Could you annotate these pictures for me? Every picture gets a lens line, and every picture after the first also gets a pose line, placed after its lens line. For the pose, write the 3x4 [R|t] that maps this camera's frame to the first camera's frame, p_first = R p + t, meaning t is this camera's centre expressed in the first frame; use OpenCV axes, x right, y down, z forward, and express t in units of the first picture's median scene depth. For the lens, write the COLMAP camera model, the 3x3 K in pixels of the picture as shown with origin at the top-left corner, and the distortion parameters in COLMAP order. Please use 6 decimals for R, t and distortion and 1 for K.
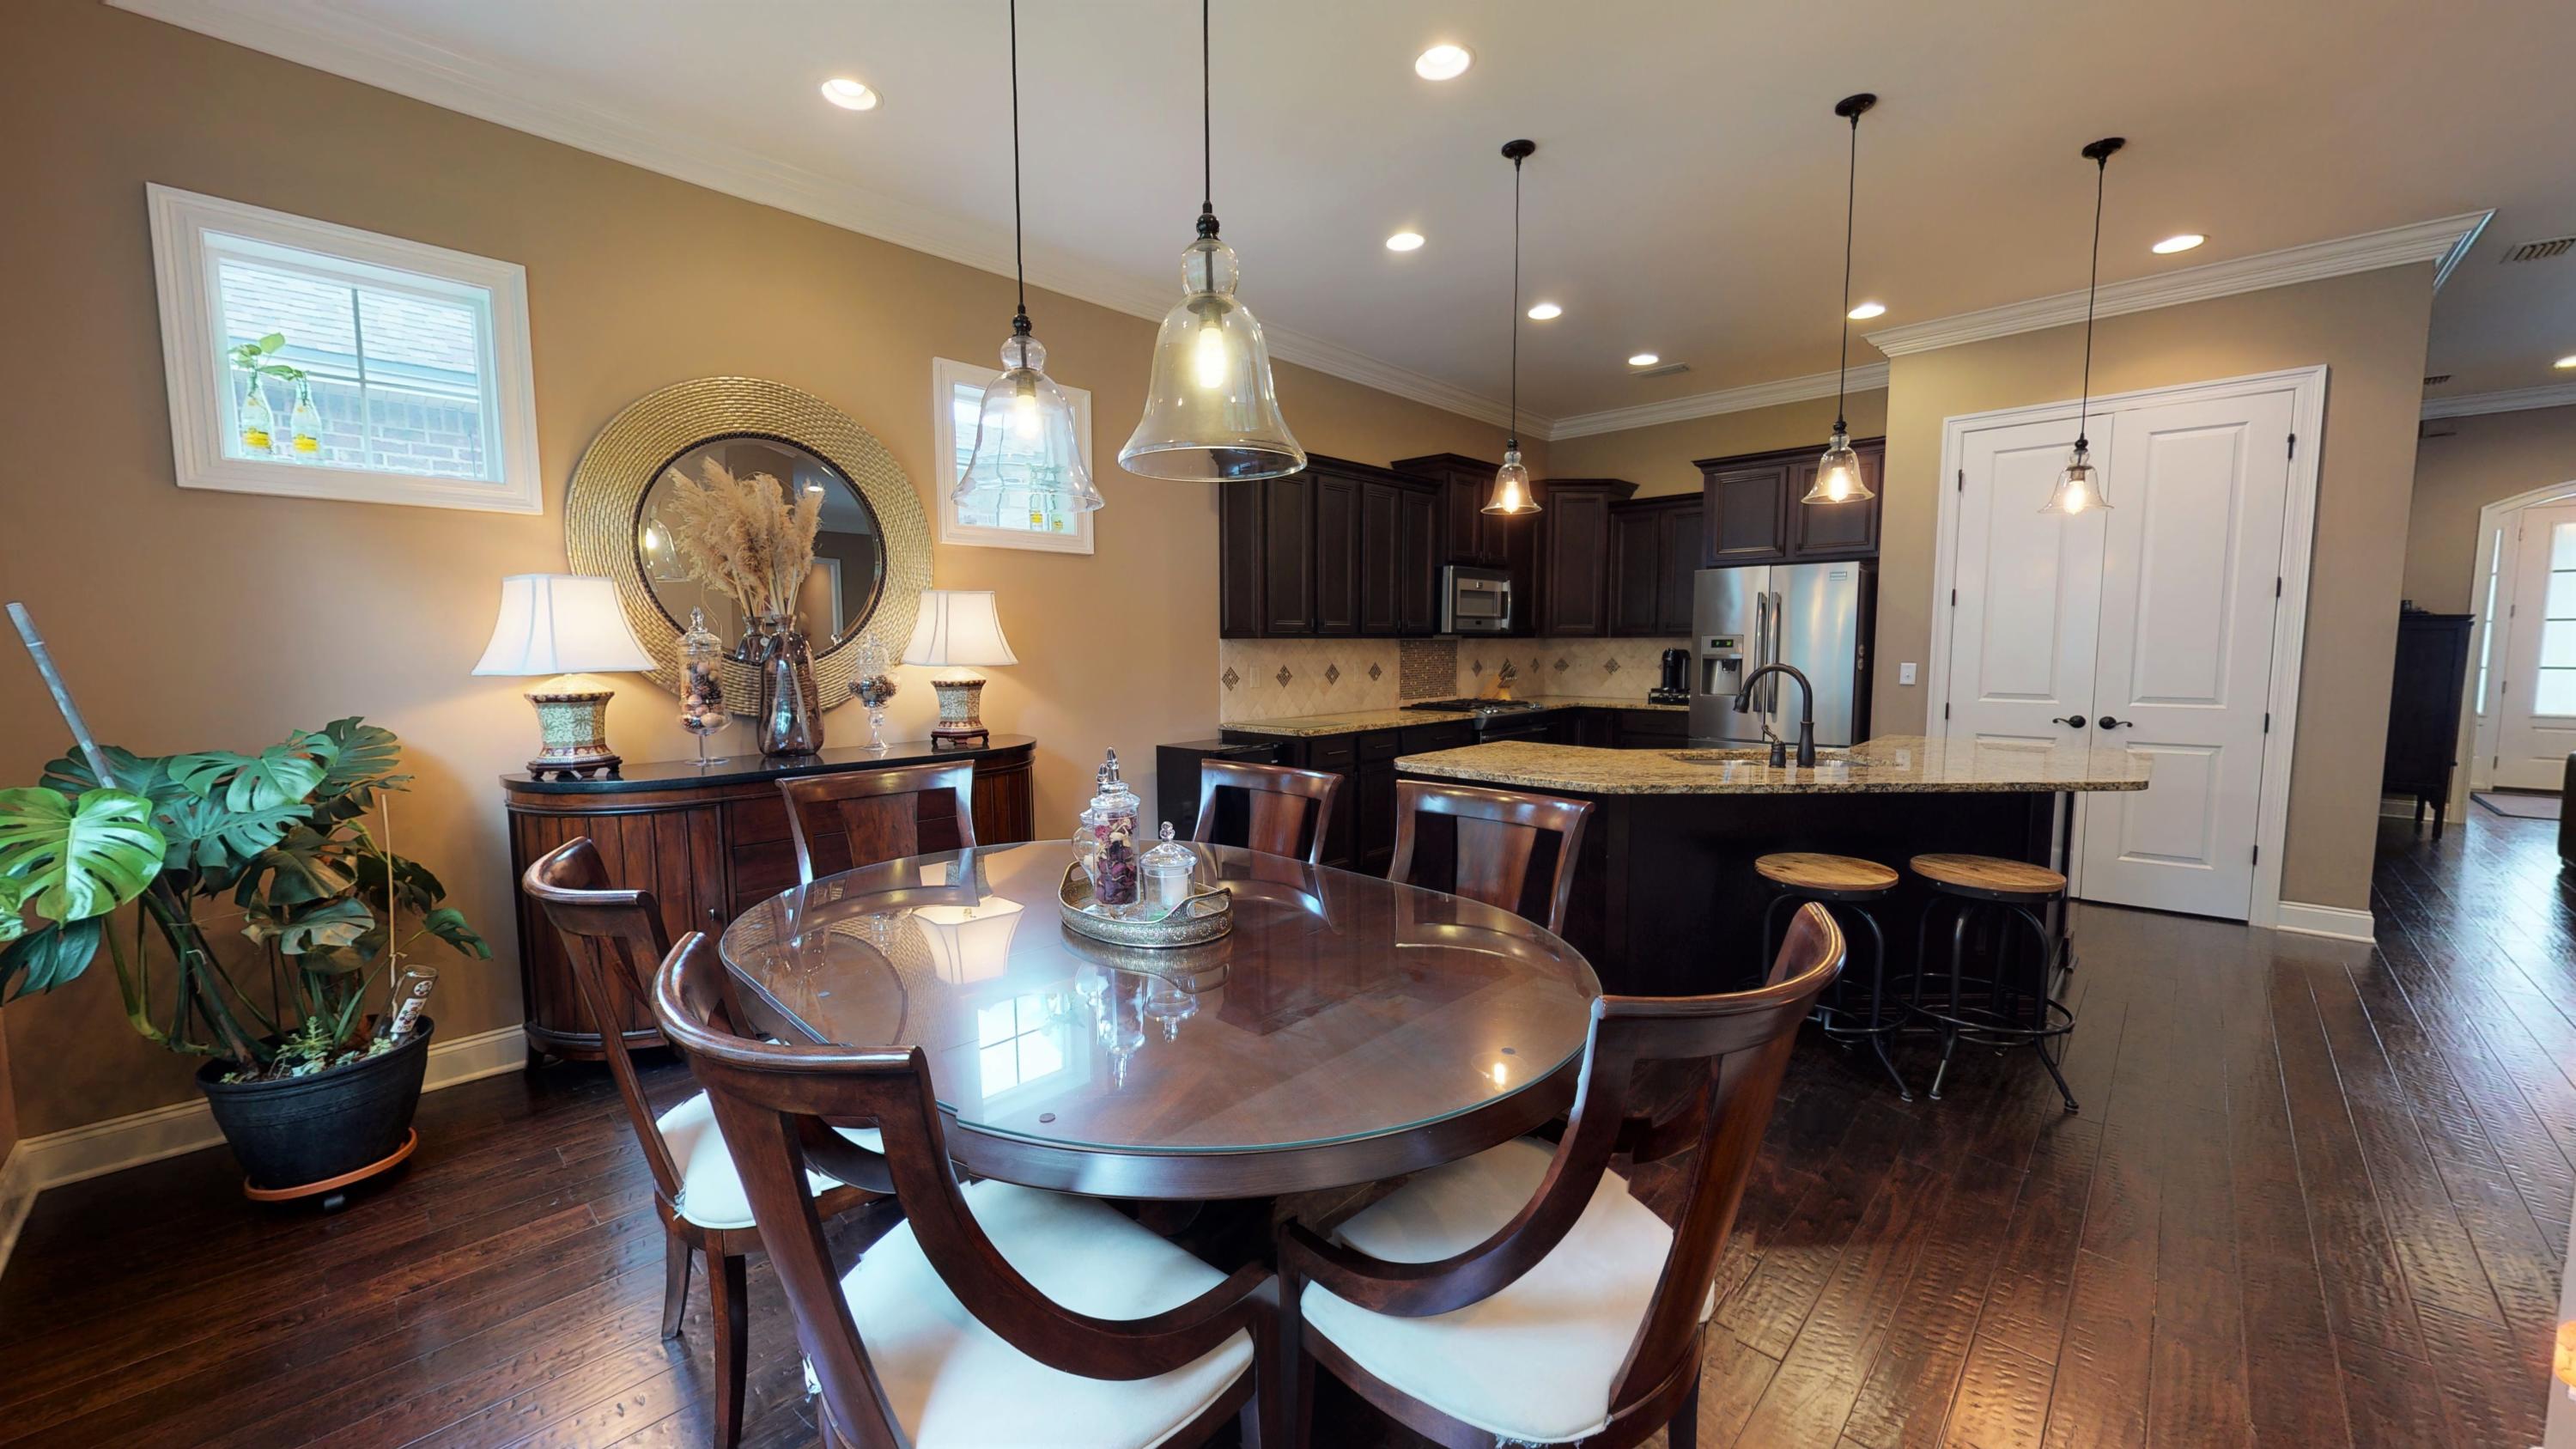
lens RADIAL K [[945.7, 0, 1291.9], [0, 945.7, 733.2], [0, 0, 1]] dist [-0.001245, 0.000151]
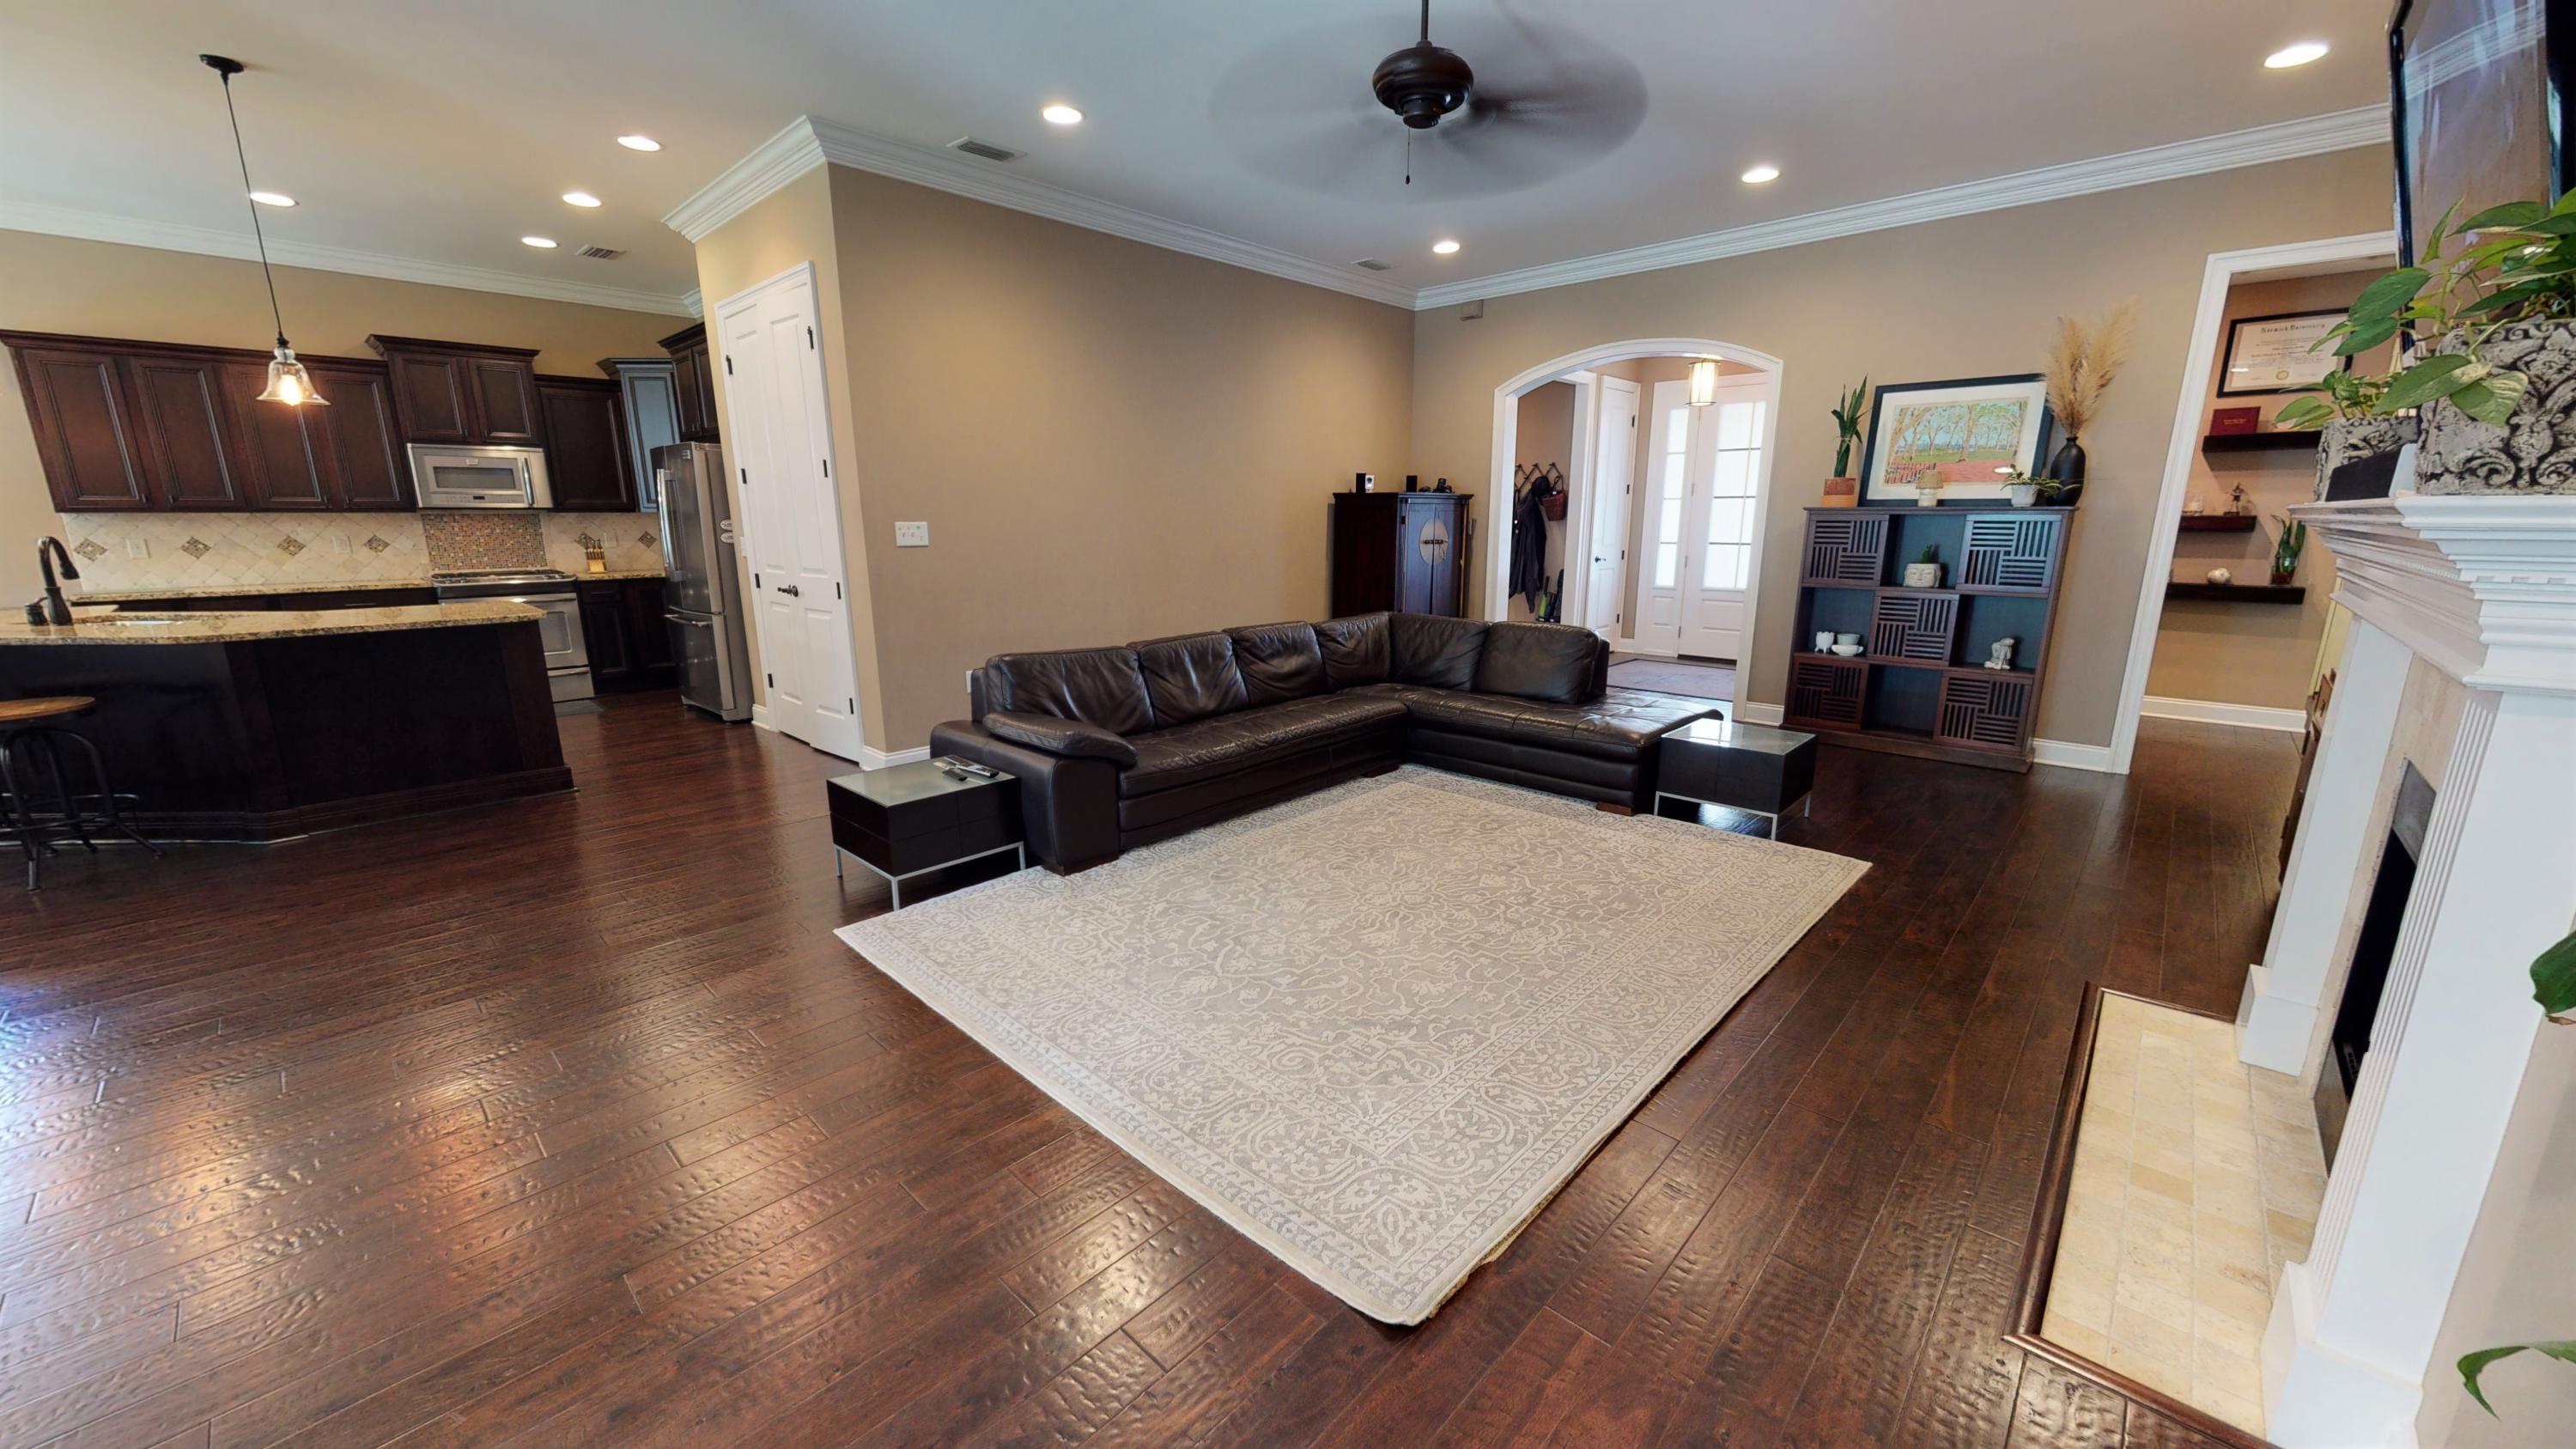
lens RADIAL K [[945.7, 0, 1286.9], [0, 945.7, 728.3], [0, 0, 1]] dist [-0.001245, 0.000151]
pose [[0.999910, 0.001091, 0.013372, 1.437744], [-0.002785, 0.991862, 0.127289, 0.005656], [-0.013124, -0.127315, 0.991776, -0.149759]]
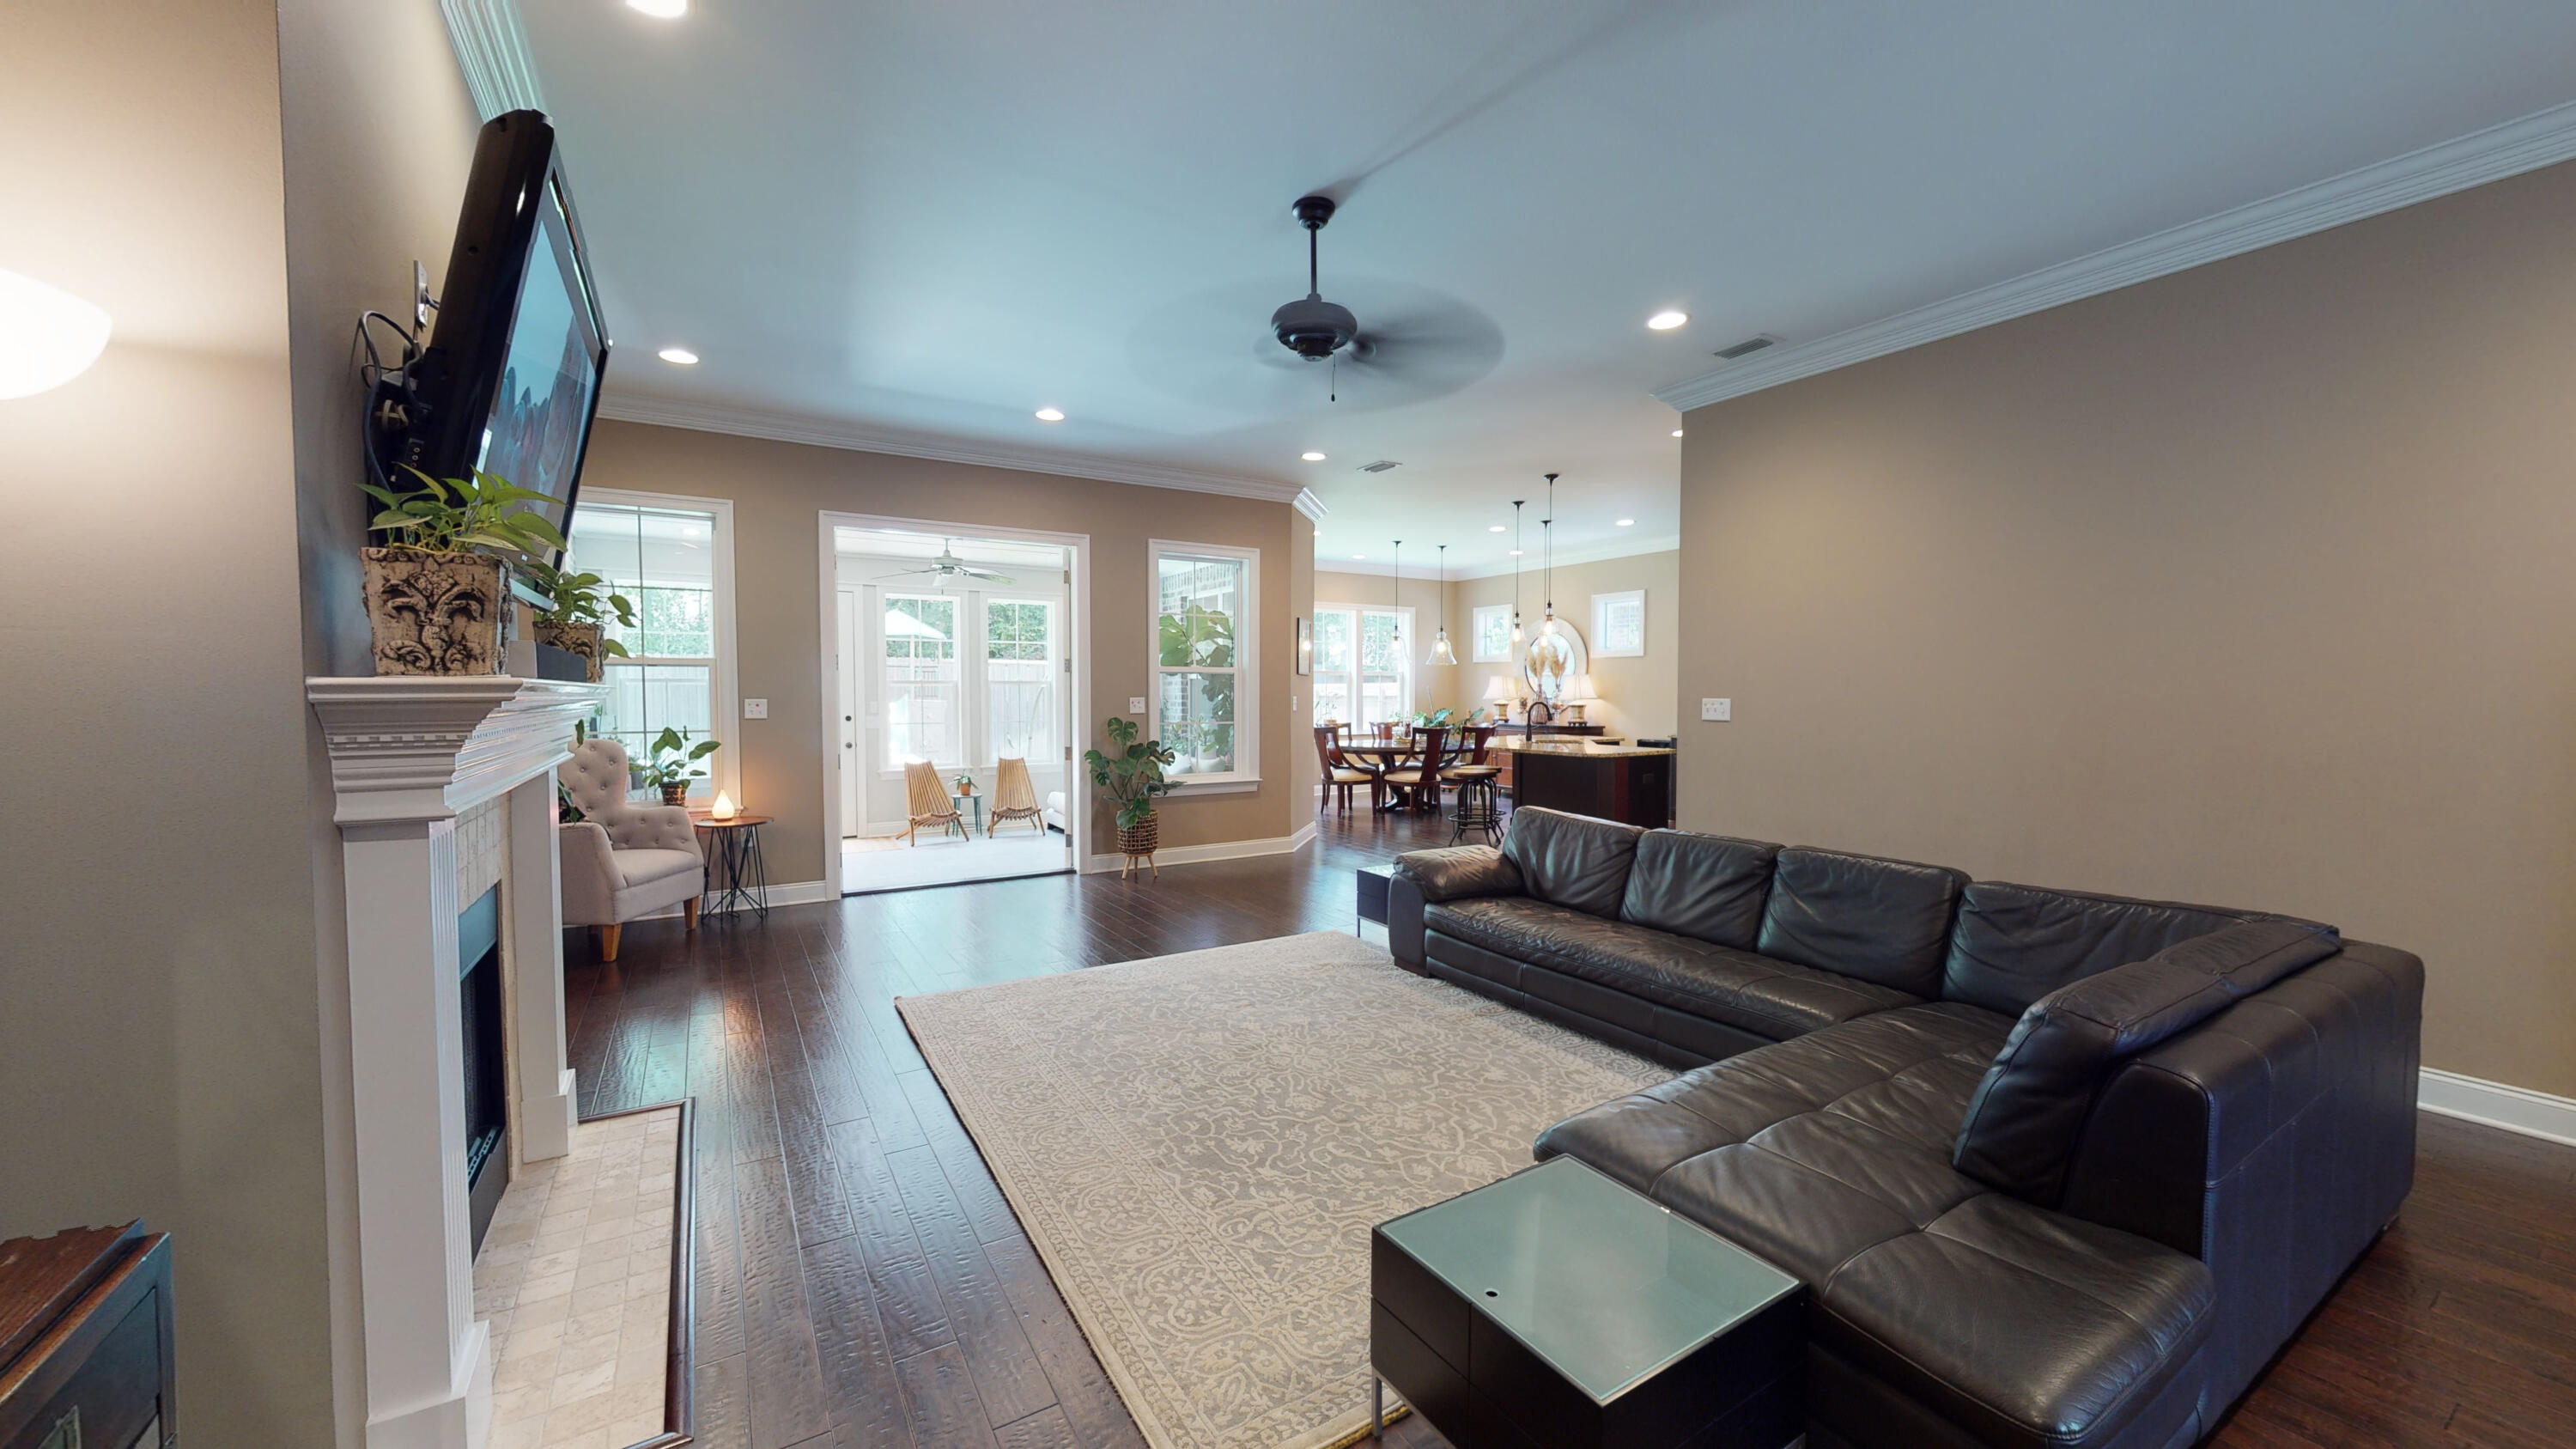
lens RADIAL K [[945.7, 0, 1286.5], [0, 945.7, 722.1], [0, 0, 1]] dist [-0.001245, 0.000151]
pose [[-0.250217, 0.035263, -0.967547, 2.230005], [-0.090032, 0.994159, 0.059516, -0.077313], [0.963995, 0.102002, -0.245580, 0.691409]]
